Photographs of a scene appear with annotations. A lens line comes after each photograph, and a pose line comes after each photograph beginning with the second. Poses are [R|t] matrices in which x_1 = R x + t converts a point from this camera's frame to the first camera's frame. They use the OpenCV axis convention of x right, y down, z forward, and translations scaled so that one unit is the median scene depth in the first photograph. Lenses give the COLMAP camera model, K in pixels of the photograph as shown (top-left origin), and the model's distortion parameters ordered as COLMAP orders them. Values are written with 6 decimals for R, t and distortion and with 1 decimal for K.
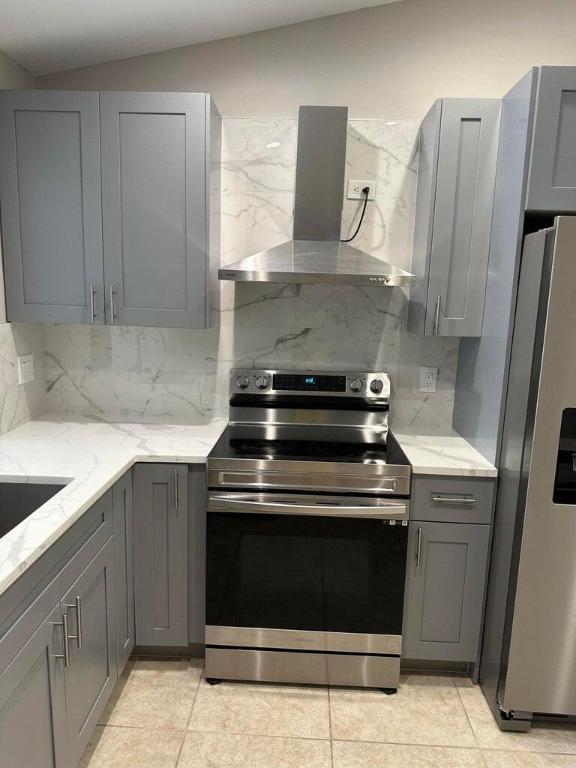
lens RADIAL K [[538.0, 0, 278.0], [0, 538.0, 385.7], [0, 0, 1]] dist [0.071653, -0.091874]
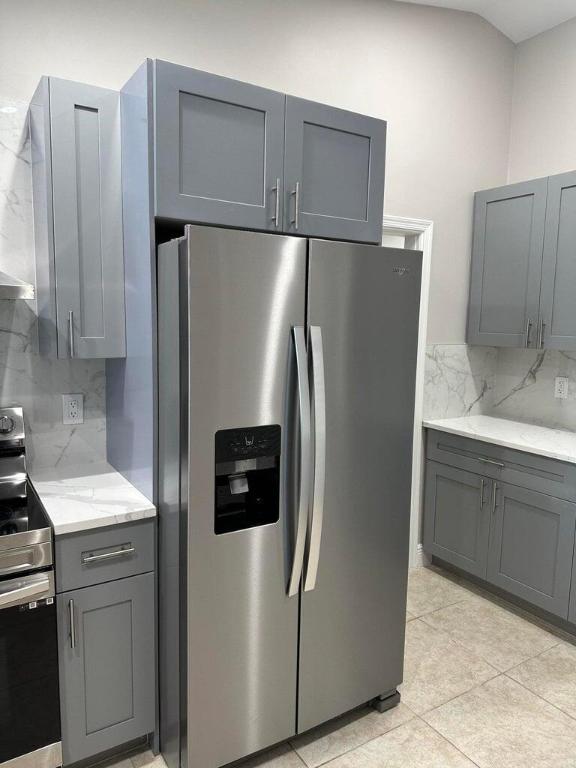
lens RADIAL K [[540.1, 0, 286.0], [0, 540.1, 382.1], [0, 0, 1]] dist [0.037029, -0.049373]
pose [[0.814696, -0.080689, 0.574247, 0.080033], [0.101397, 0.994838, -0.004067, -0.019955], [-0.570955, 0.061540, 0.818672, 0.135664]]
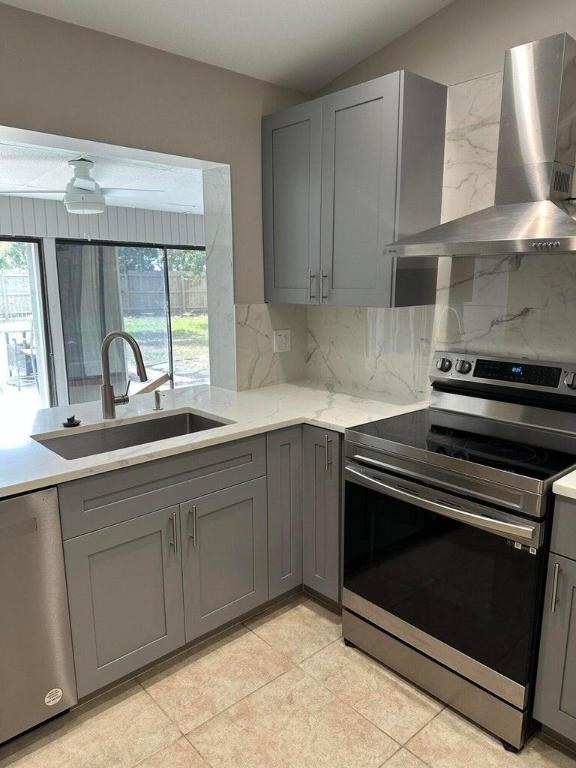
lens RADIAL K [[544.9, 0, 285.7], [0, 544.9, 384.0], [0, 0, 1]] dist [0.055711, -0.067386]
pose [[0.697158, 0.104357, -0.709281, 0.487822], [-0.093704, 0.994126, 0.054164, -0.000230], [0.710767, 0.028702, 0.702842, 0.152306]]
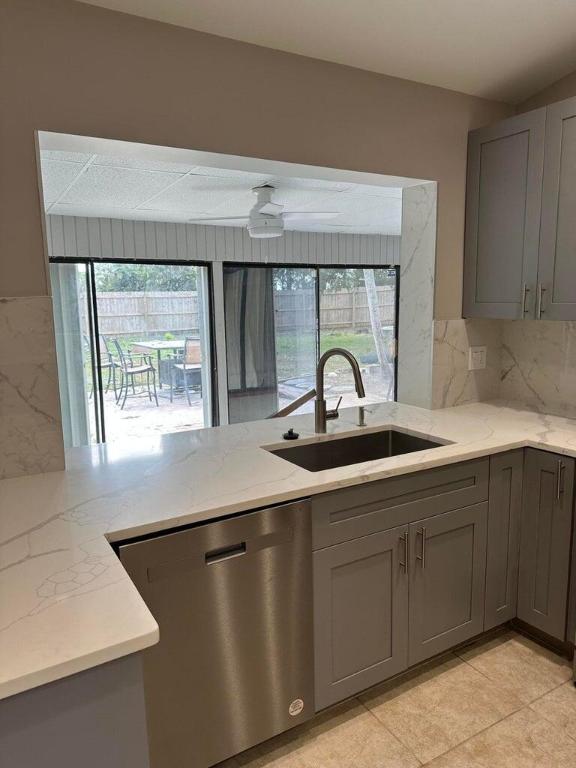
lens RADIAL K [[540.1, 0, 286.0], [0, 540.1, 382.1], [0, 0, 1]] dist [0.037029, -0.049373]
pose [[0.537183, 0.090718, -0.838573, 0.350099], [-0.105341, 0.993631, 0.040012, 0.021258], [0.836862, 0.066843, 0.543318, 0.007455]]
